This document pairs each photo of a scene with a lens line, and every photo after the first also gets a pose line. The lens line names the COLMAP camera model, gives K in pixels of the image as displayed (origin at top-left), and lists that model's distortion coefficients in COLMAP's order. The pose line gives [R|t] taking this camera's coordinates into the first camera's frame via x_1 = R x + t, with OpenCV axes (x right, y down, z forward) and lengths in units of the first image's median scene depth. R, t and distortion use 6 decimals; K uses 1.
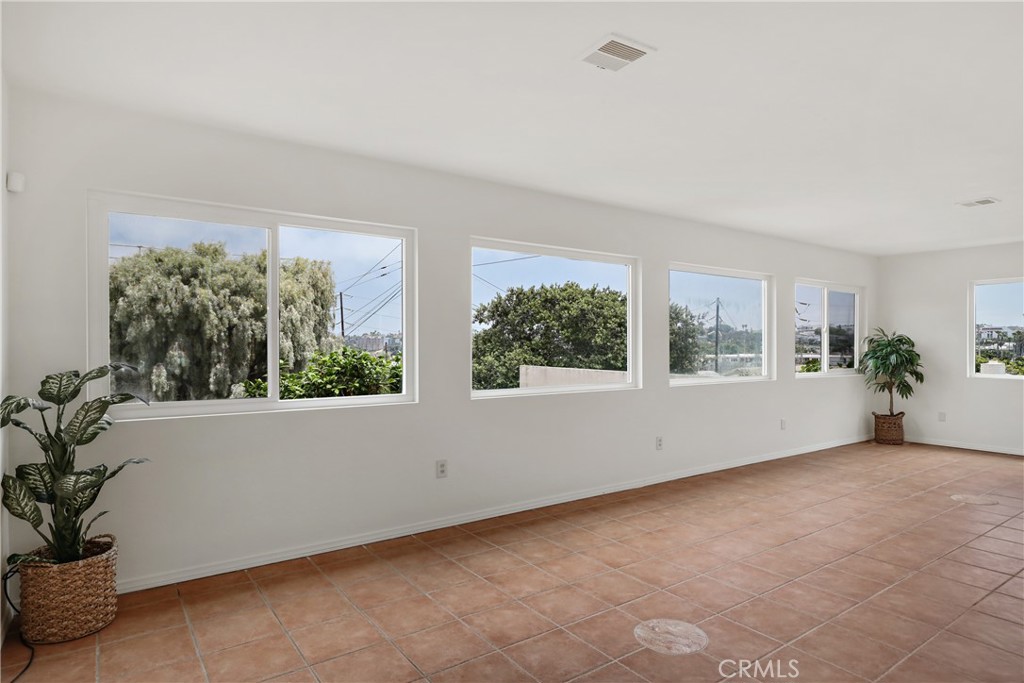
lens RADIAL K [[579.1, 0, 518.2], [0, 579.1, 344.9], [0, 0, 1]] dist [0.004693, -0.000491]
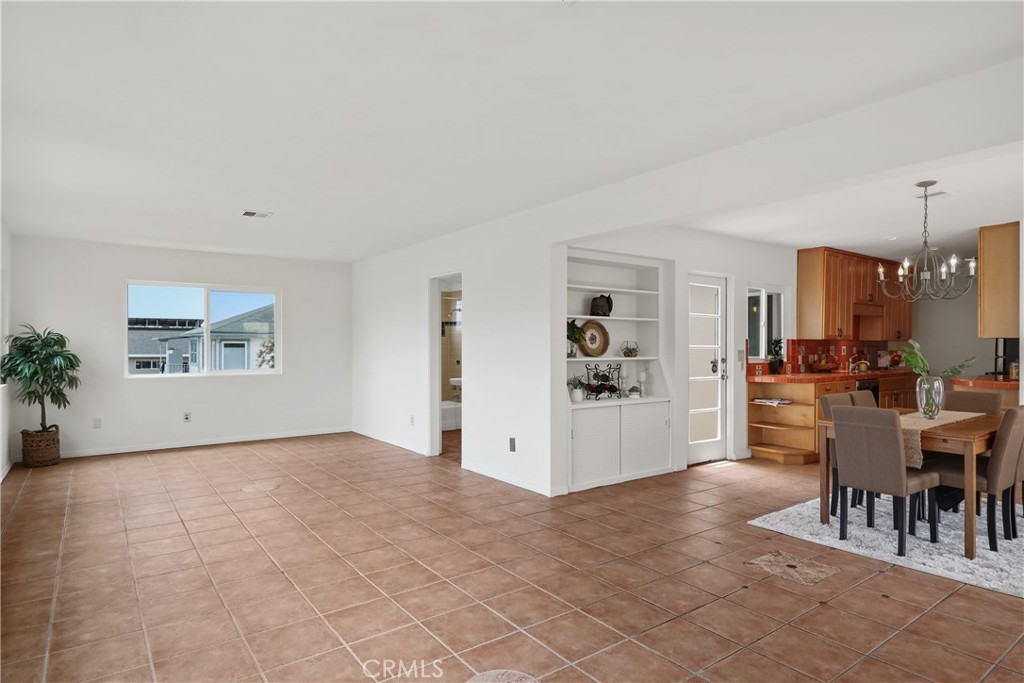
lens RADIAL K [[579.1, 0, 518.2], [0, 579.1, 344.9], [0, 0, 1]] dist [0.004693, -0.000491]
pose [[-0.016027, -0.001300, 0.999871, -0.366671], [0.000529, 0.999999, 0.001309, -0.002707], [-0.999871, 0.000550, -0.016026, 0.630899]]
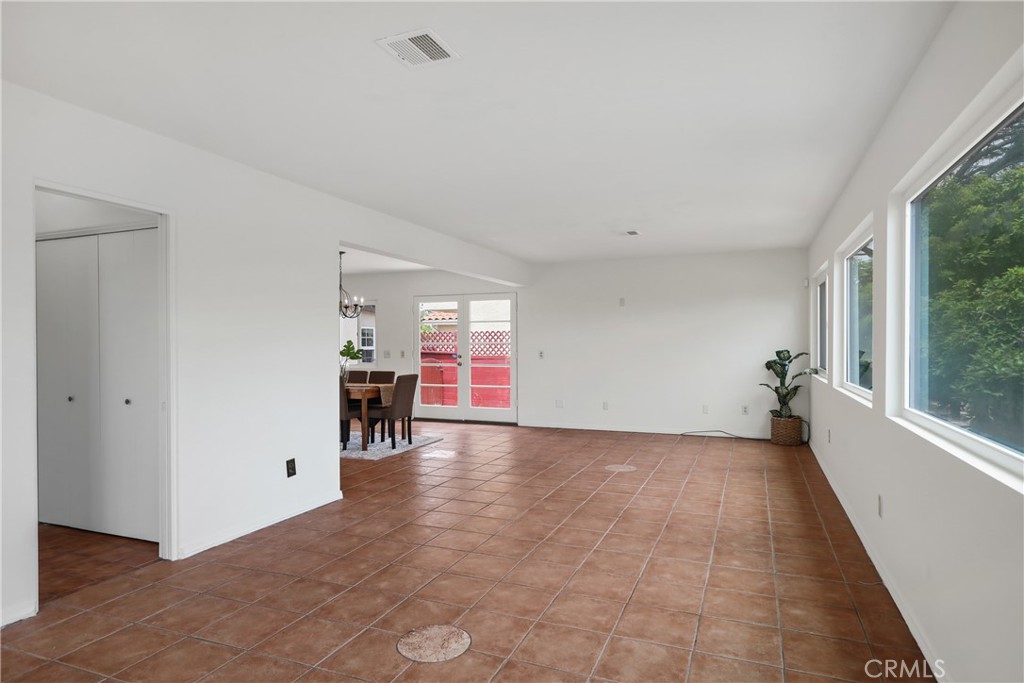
lens RADIAL K [[579.1, 0, 518.2], [0, 579.1, 344.9], [0, 0, 1]] dist [0.004693, -0.000491]
pose [[-0.843746, 0.004592, -0.536723, 1.177423], [0.002035, 0.999984, 0.005357, -0.002015], [0.536739, 0.003427, -0.843742, 1.741459]]
